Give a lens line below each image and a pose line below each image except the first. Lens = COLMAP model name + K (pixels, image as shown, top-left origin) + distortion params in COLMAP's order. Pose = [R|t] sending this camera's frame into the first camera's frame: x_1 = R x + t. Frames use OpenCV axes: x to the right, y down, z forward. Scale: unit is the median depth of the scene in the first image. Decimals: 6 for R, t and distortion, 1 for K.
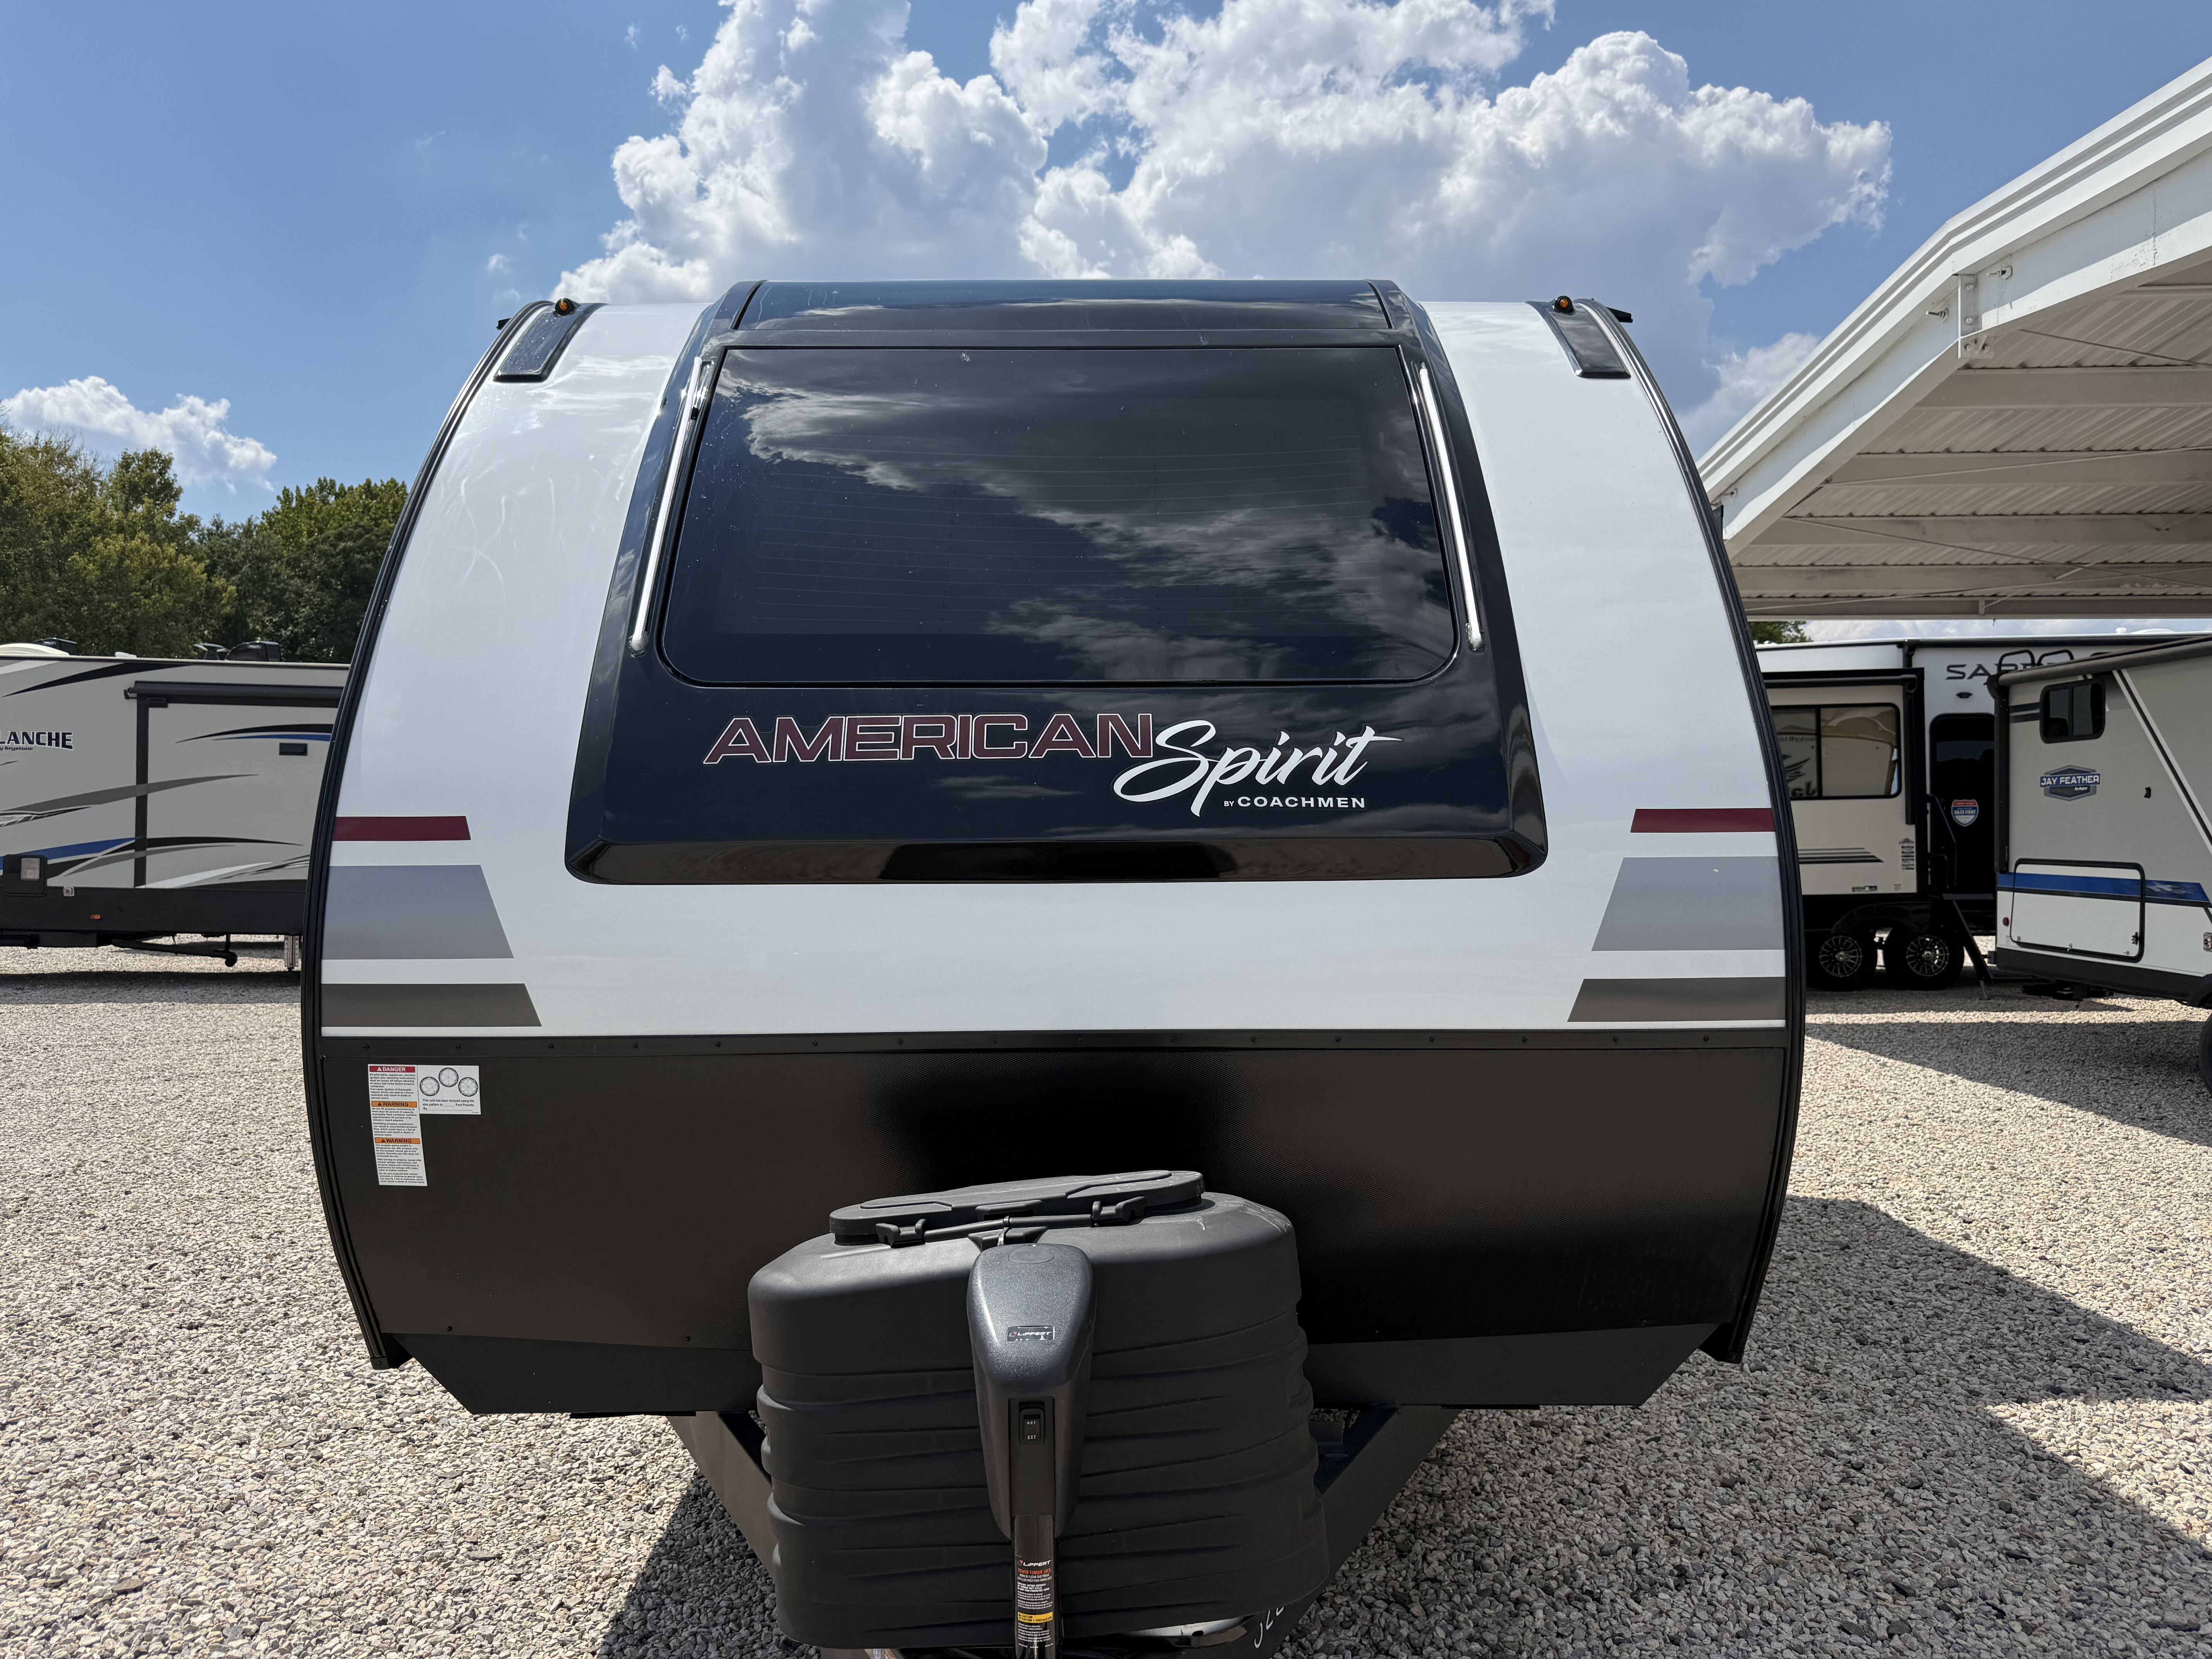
lens RADIAL K [[1573.1, 0, 1096.5], [0, 1573.1, 847.2], [0, 0, 1]] dist [0.014824, -0.021910]
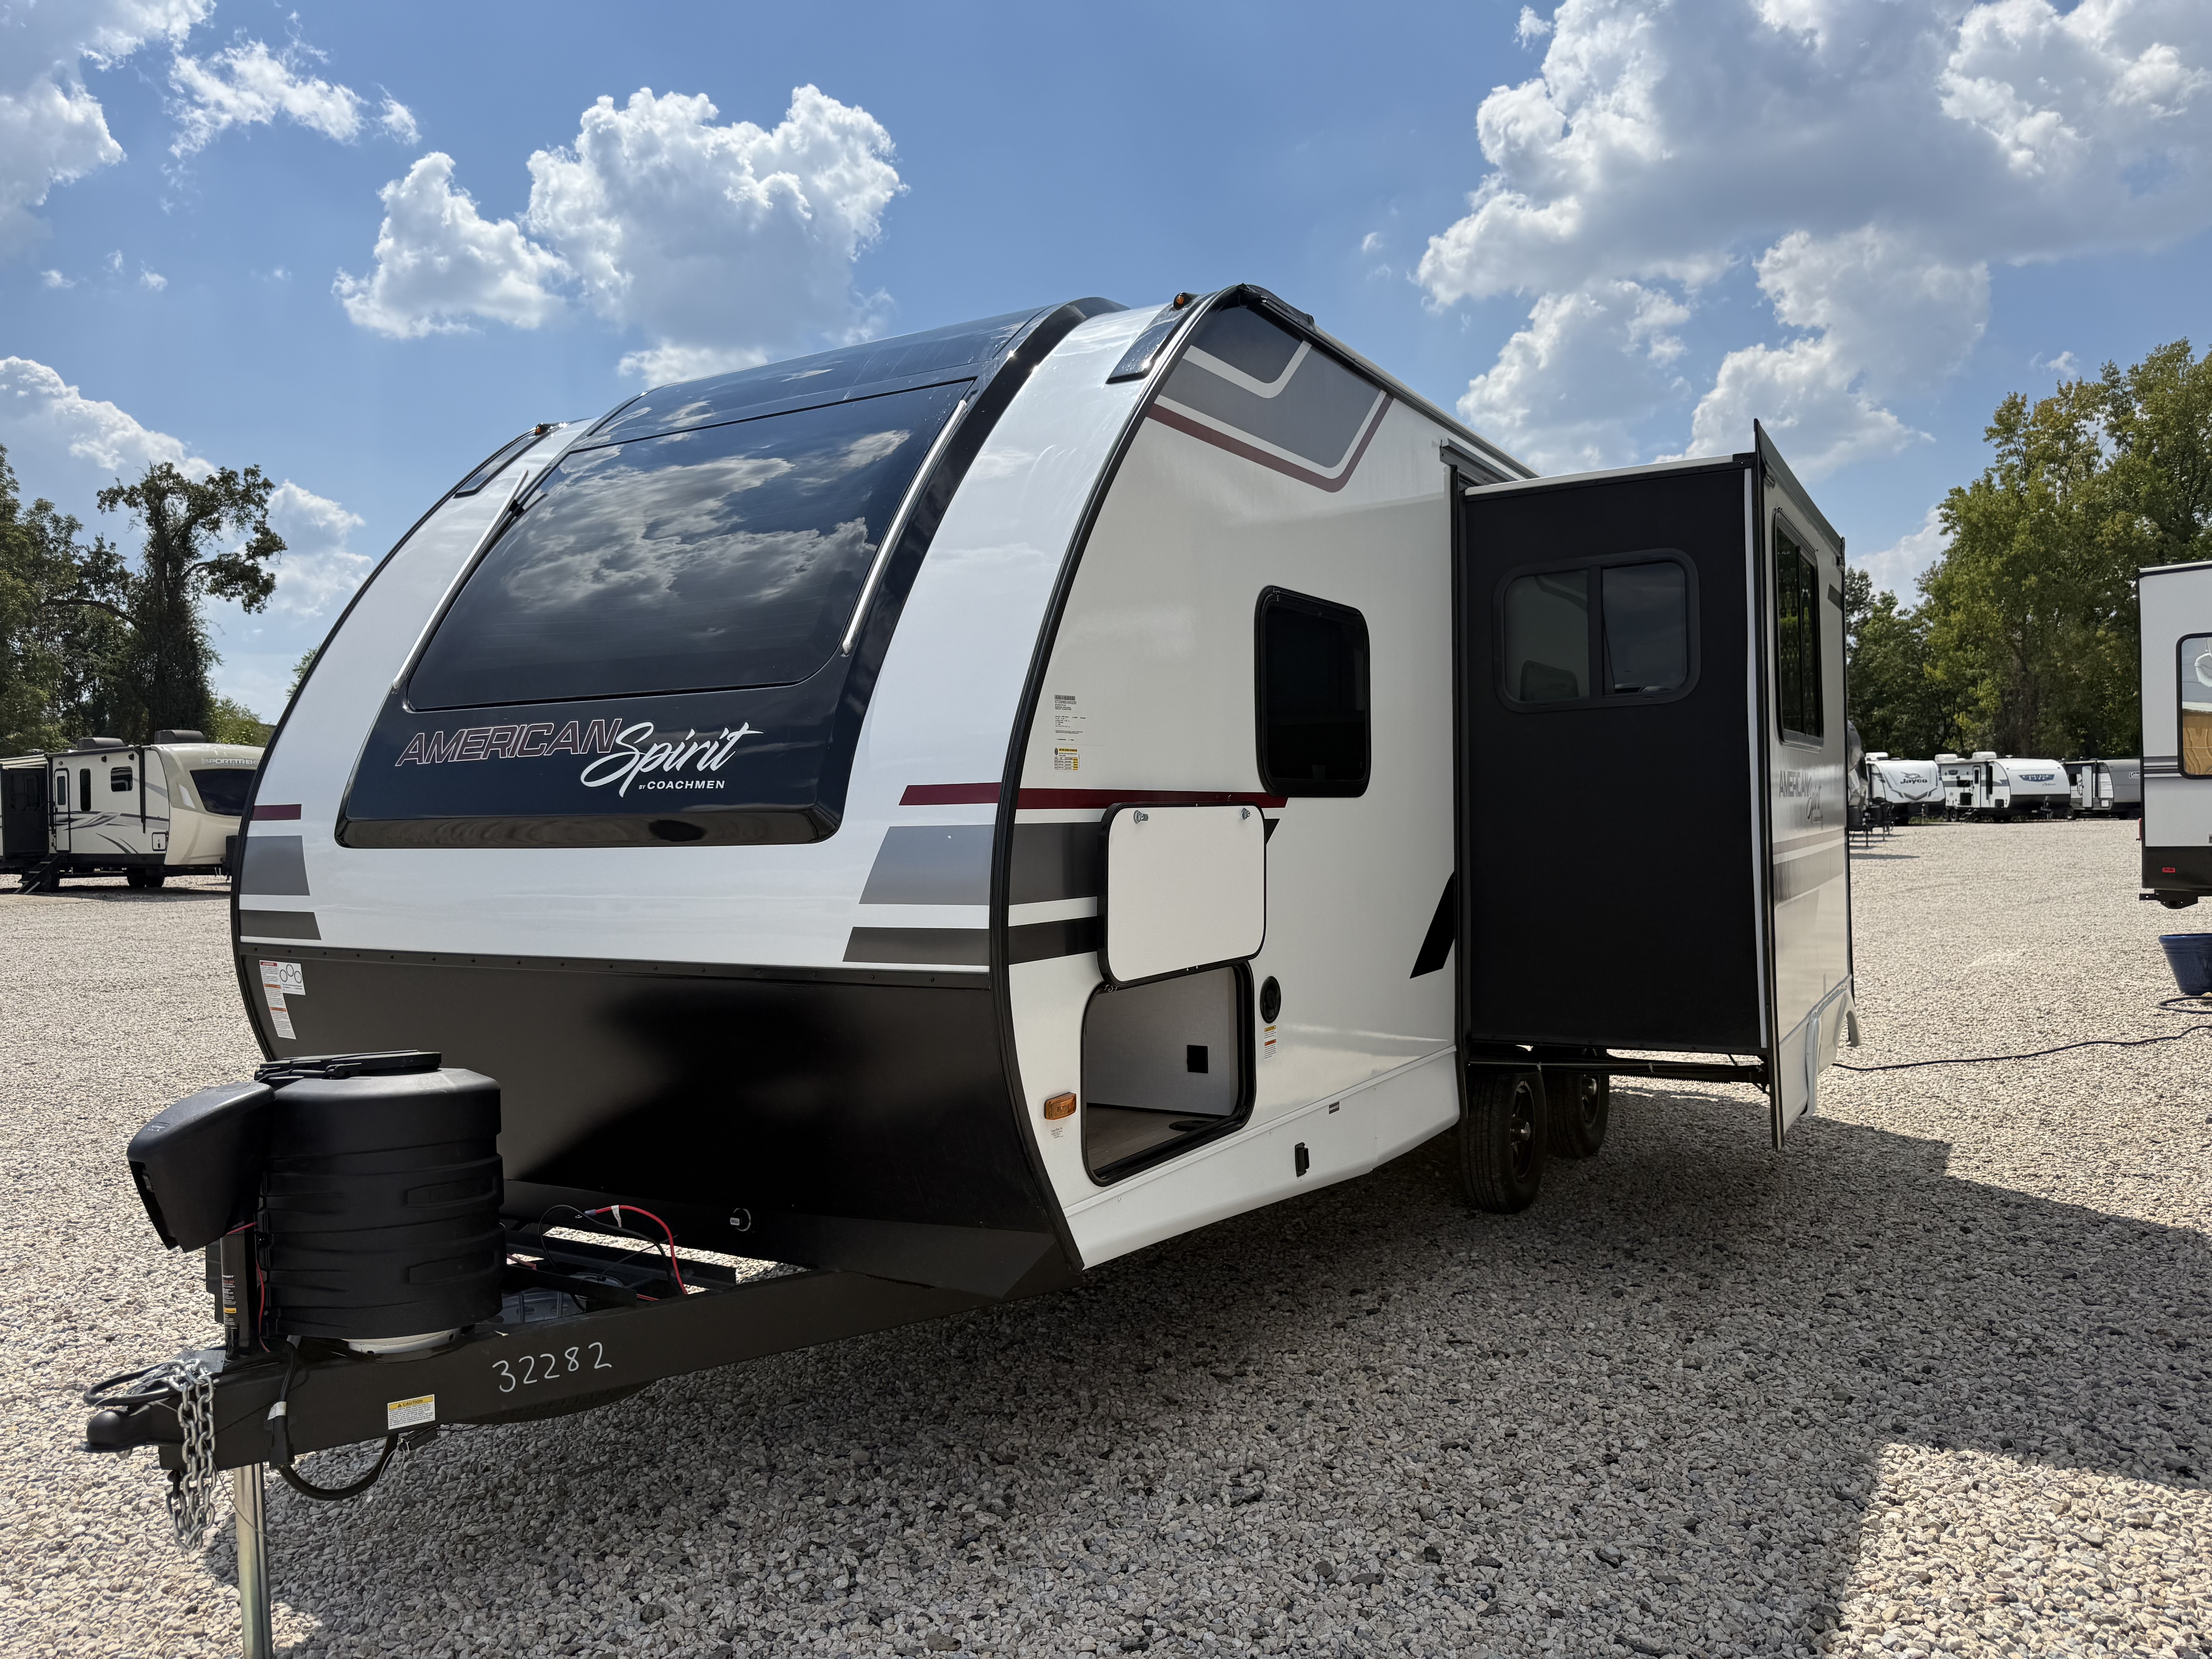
lens RADIAL K [[1573.1, 0, 1114.0], [0, 1573.1, 832.9], [0, 0, 1]] dist [0.014824, -0.021910]
pose [[0.862386, -0.002375, -0.506245, 0.898586], [0.014095, 0.999714, 0.019321, -0.007663], [0.506054, -0.023798, 0.862173, 0.055436]]
